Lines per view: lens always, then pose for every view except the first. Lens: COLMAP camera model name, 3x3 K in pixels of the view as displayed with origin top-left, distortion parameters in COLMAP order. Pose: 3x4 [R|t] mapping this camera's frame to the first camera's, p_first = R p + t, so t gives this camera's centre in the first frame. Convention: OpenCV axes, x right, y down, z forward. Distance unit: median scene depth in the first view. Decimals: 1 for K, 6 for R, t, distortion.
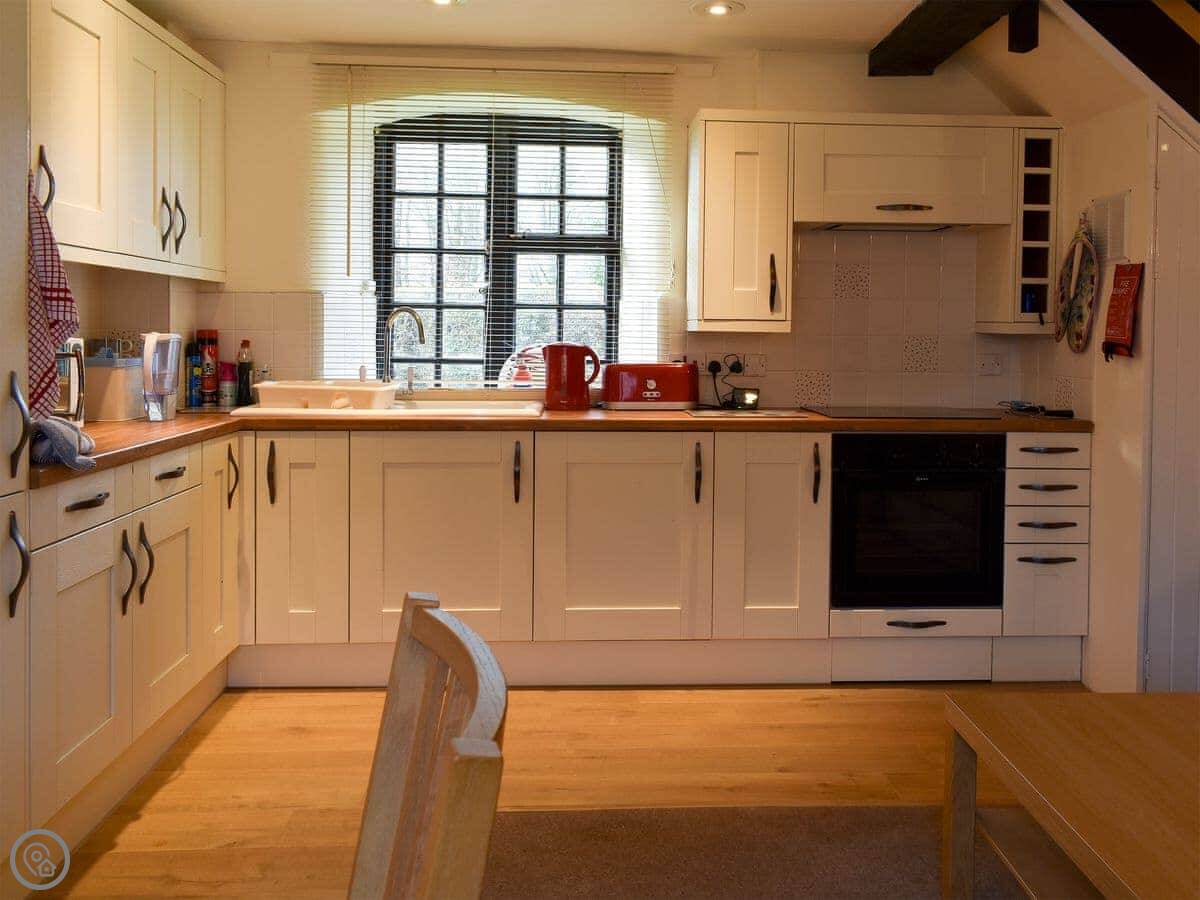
lens RADIAL K [[1120.2, 0, 600.9], [0, 1120.2, 362.6], [0, 0, 1]] dist [0.006832, 0.002957]
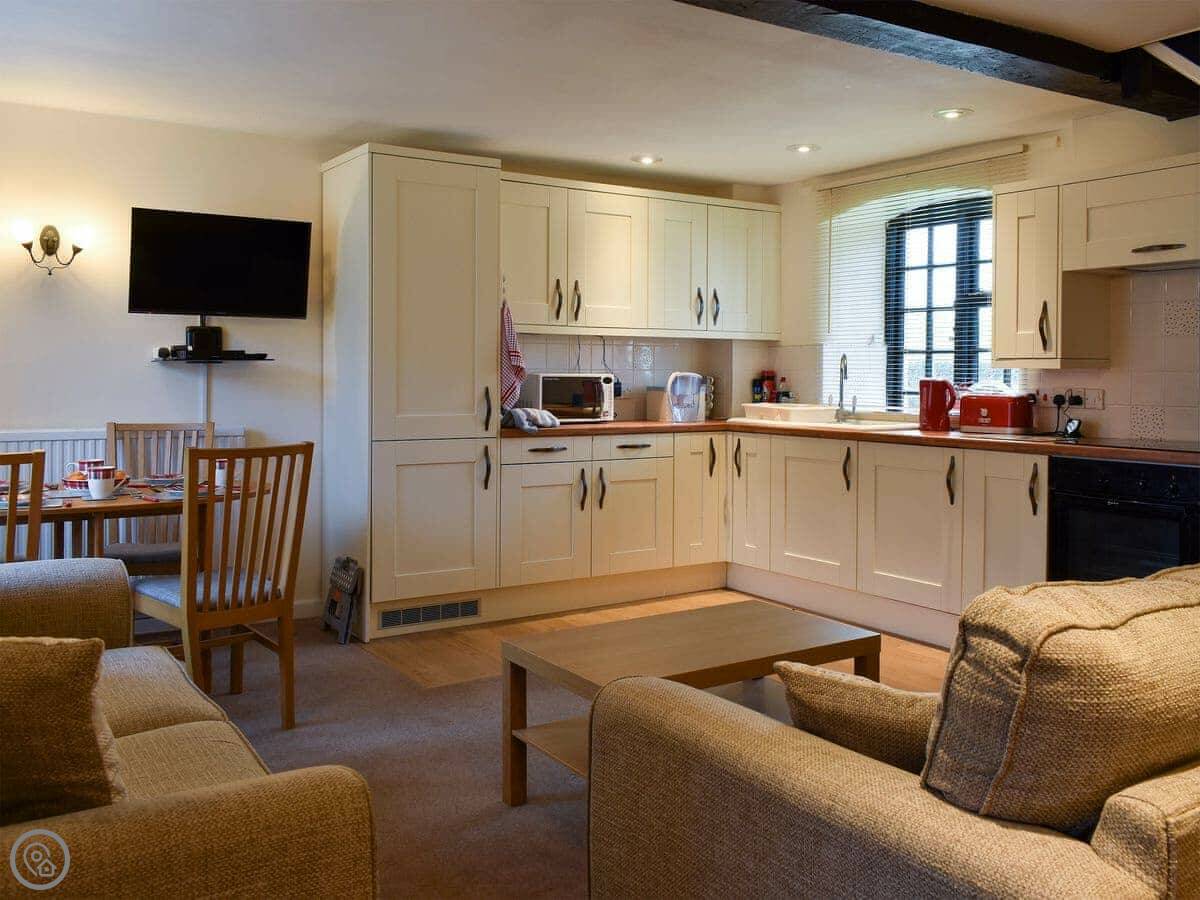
lens RADIAL K [[1122.5, 0, 600.0], [0, 1122.5, 450.0], [0, 0, 1]] dist [0.002253, -0.016499]
pose [[0.466020, 0.053892, -0.883132, 0.941708], [-0.023280, 0.998545, 0.048651, 0.010802], [0.884468, -0.002113, 0.466596, 0.049304]]
